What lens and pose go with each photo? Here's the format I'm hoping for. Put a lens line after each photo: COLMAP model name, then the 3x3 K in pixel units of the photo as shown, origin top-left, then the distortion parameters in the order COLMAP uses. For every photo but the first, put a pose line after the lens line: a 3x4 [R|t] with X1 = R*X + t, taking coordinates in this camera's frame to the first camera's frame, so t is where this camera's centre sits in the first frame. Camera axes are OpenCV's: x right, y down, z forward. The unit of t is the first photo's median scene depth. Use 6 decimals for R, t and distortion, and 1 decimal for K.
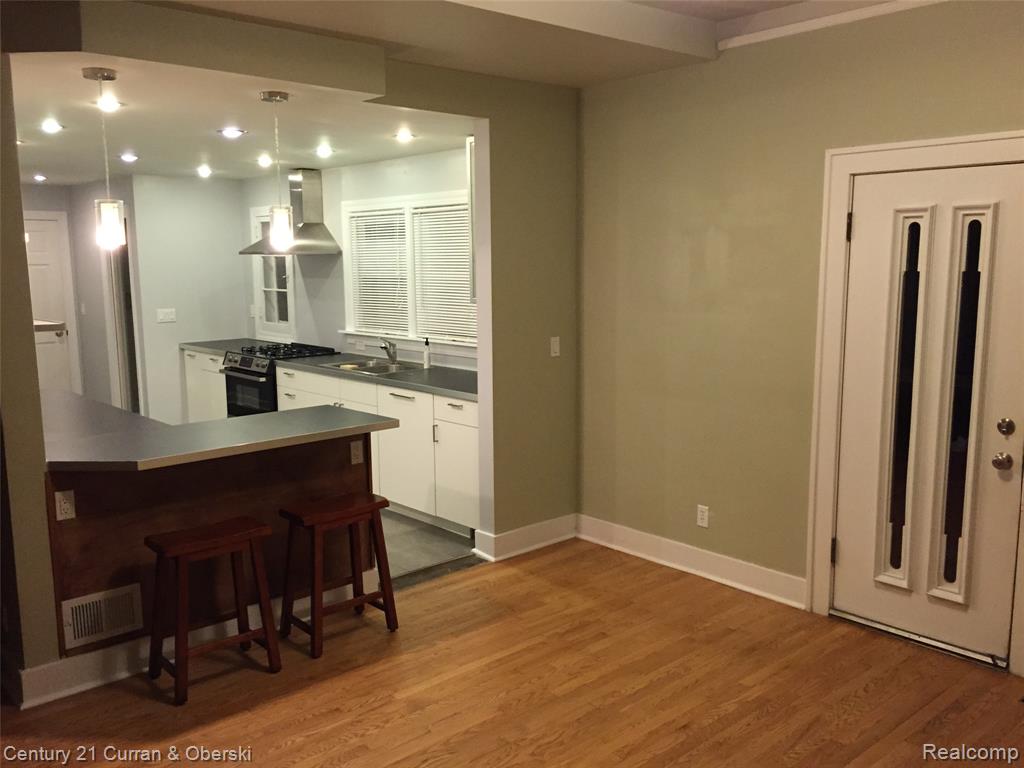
lens RADIAL K [[876.0, 0, 511.2], [0, 876.0, 378.3], [0, 0, 1]] dist [0.061794, -0.054519]
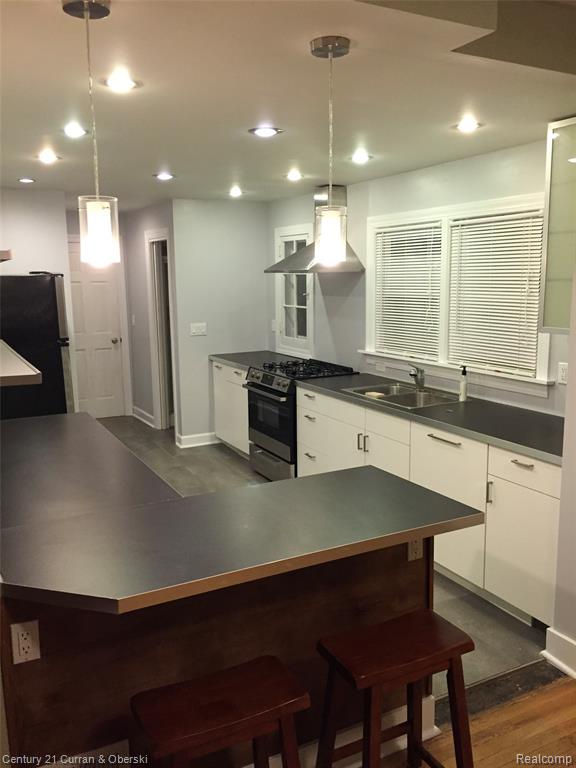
lens RADIAL K [[657.0, 0, 290.8], [0, 657.0, 382.7], [0, 0, 1]] dist [0.061794, -0.054519]
pose [[0.969249, 0.039623, -0.242872, -0.135453], [-0.032650, 0.998933, 0.032673, -0.059765], [0.243907, -0.023738, 0.969508, 0.404603]]
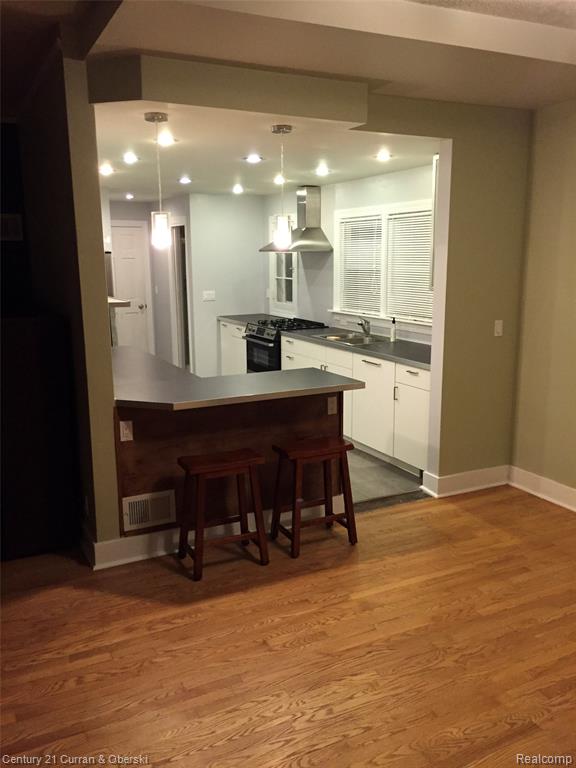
lens RADIAL K [[657.0, 0, 291.1], [0, 657.0, 380.3], [0, 0, 1]] dist [0.061794, -0.054519]
pose [[0.965635, 0.053289, -0.254380, 0.010185], [-0.039541, 0.997483, 0.058859, -0.007133], [0.256876, -0.046778, 0.965312, 0.041472]]
